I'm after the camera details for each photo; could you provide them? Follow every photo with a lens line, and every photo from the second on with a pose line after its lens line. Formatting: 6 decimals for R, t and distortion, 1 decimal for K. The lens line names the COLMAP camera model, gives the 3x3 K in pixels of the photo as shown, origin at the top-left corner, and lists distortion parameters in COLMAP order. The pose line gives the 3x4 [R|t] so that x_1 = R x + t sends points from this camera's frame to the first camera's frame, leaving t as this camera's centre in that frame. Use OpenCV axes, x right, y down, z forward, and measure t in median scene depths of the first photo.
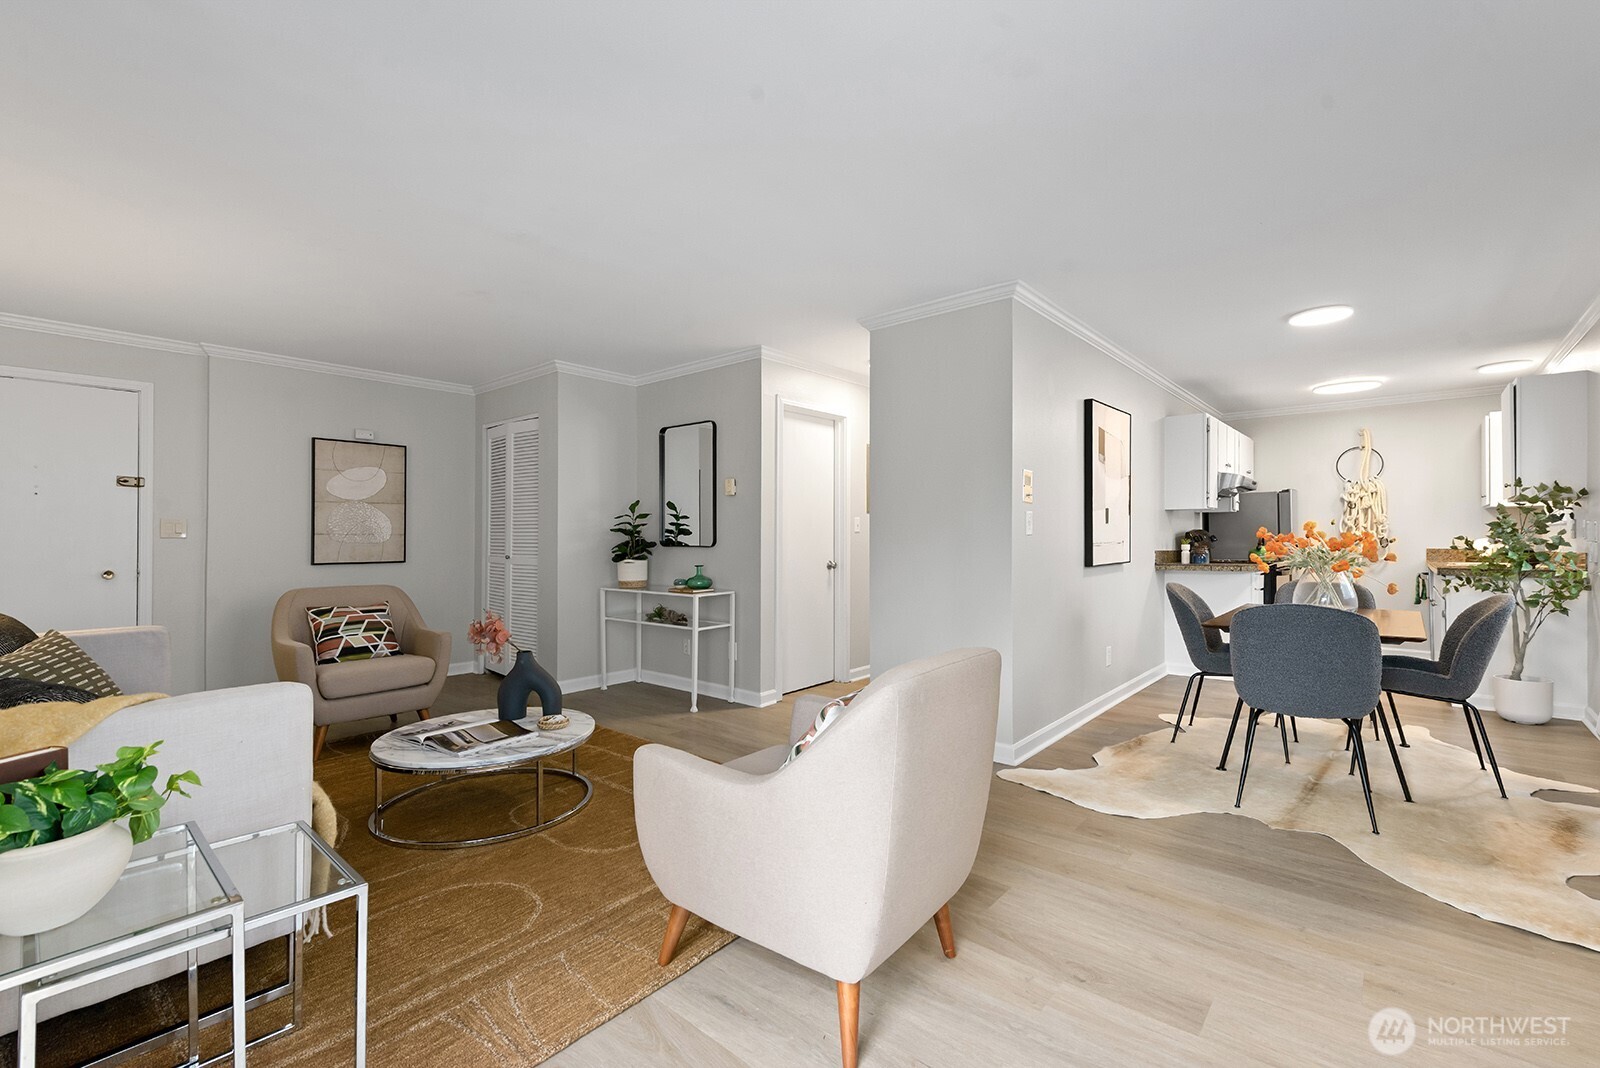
lens RADIAL K [[688.9, 0, 800.0], [0, 688.9, 534.0], [0, 0, 1]] dist [0.002888, -0.000265]
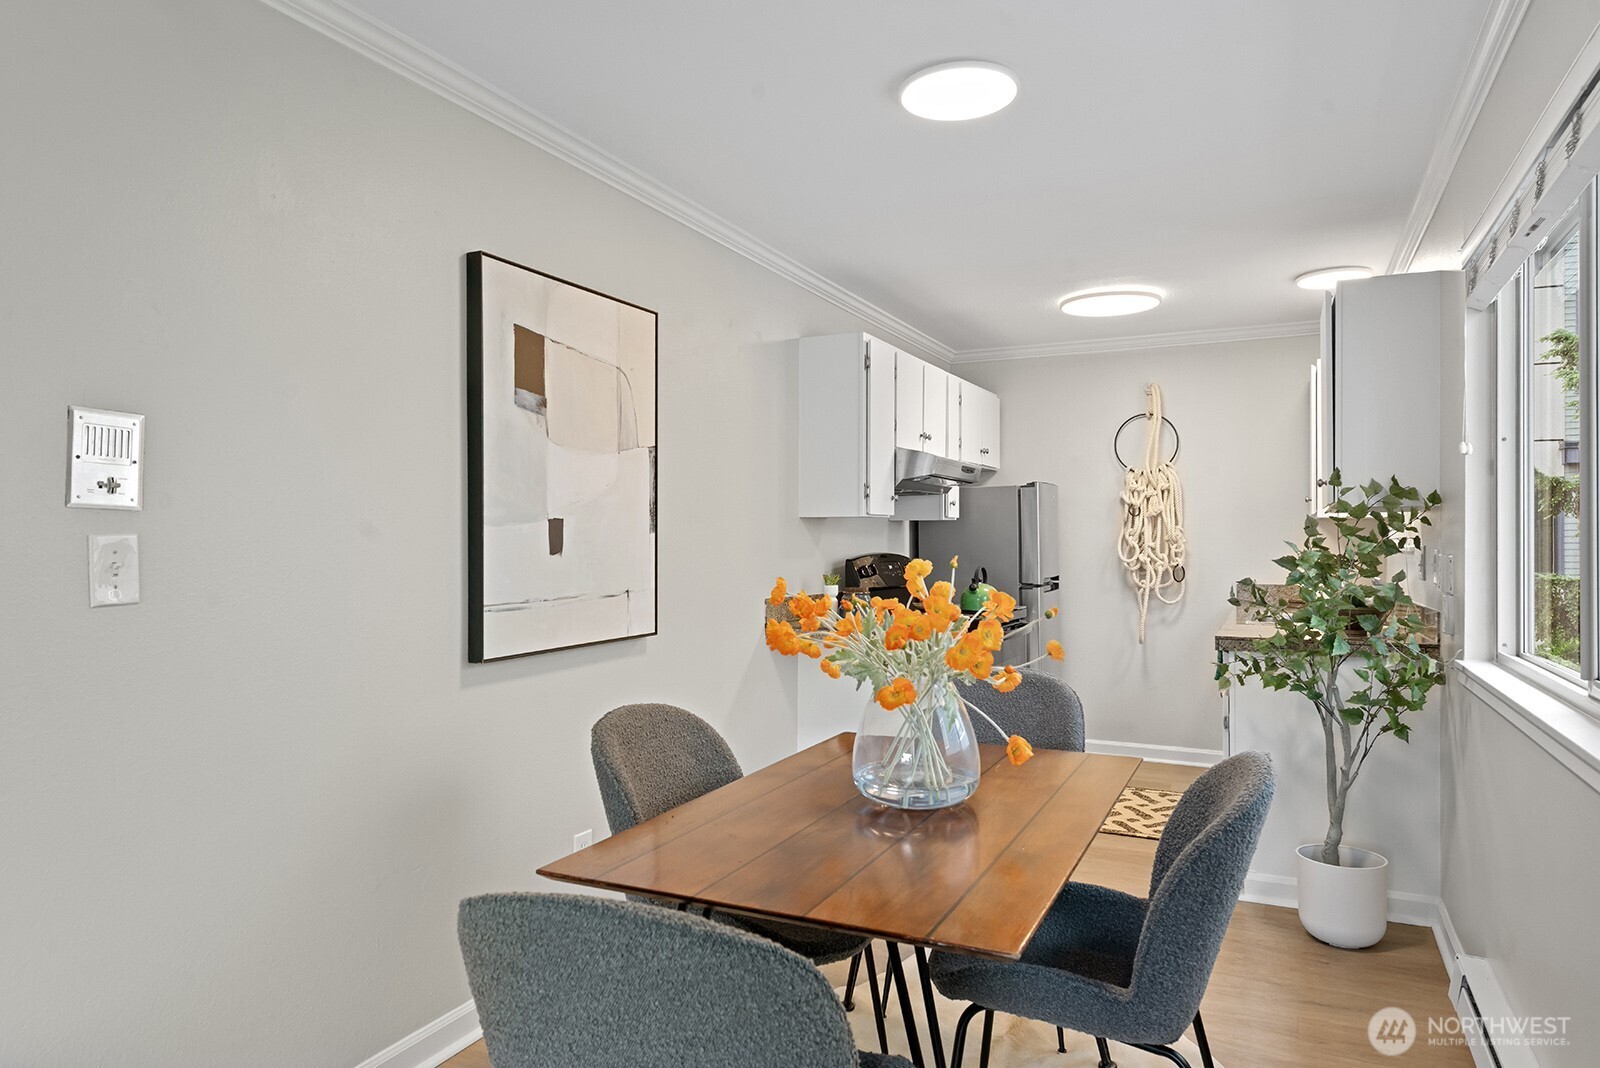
lens RADIAL K [[996.2, 0, 804.2], [0, 996.2, 526.5], [0, 0, 1]] dist [0.019271, -0.000052]
pose [[0.962961, 0.008063, 0.269521, 0.421139], [-0.005715, 0.999939, -0.009496, -0.026380], [-0.269581, 0.007604, 0.962948, 0.355281]]
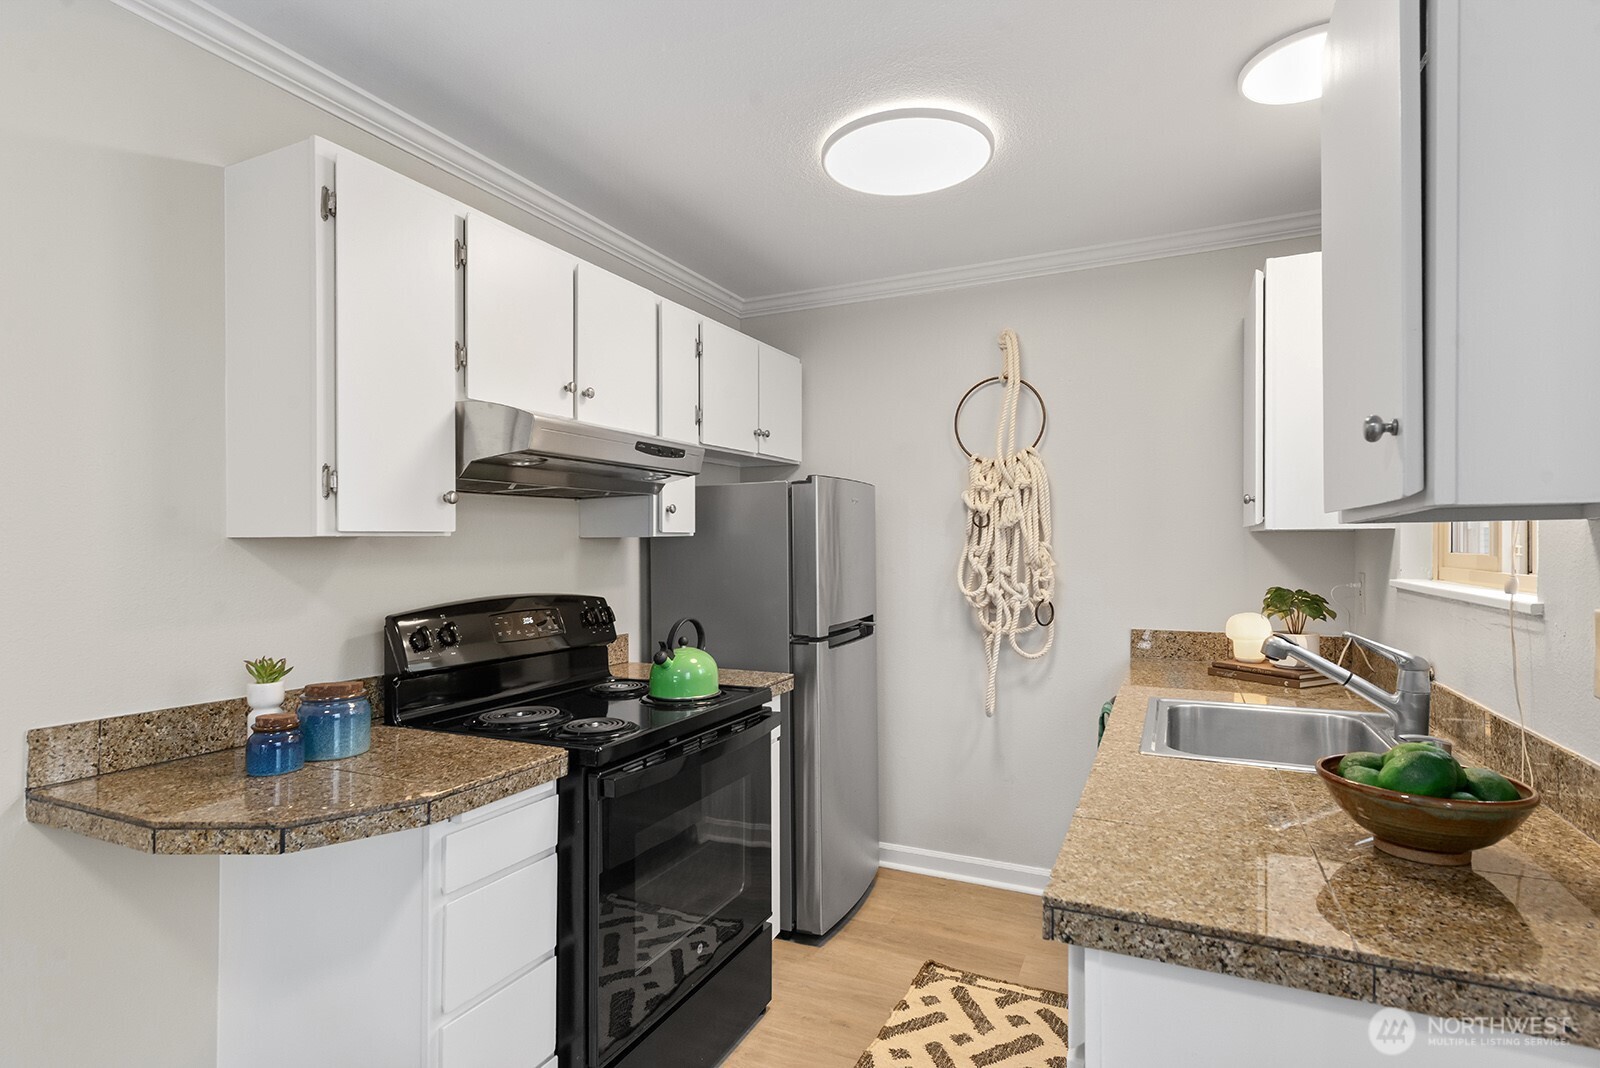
lens RADIAL K [[796.4, 0, 798.0], [0, 796.4, 541.5], [0, 0, 1]] dist [0.012582, 0.000061]
pose [[0.962529, -0.000084, 0.271178, 0.820202], [-0.000592, 0.999997, 0.002410, -0.043260], [-0.271178, -0.002481, 0.962526, 0.834662]]
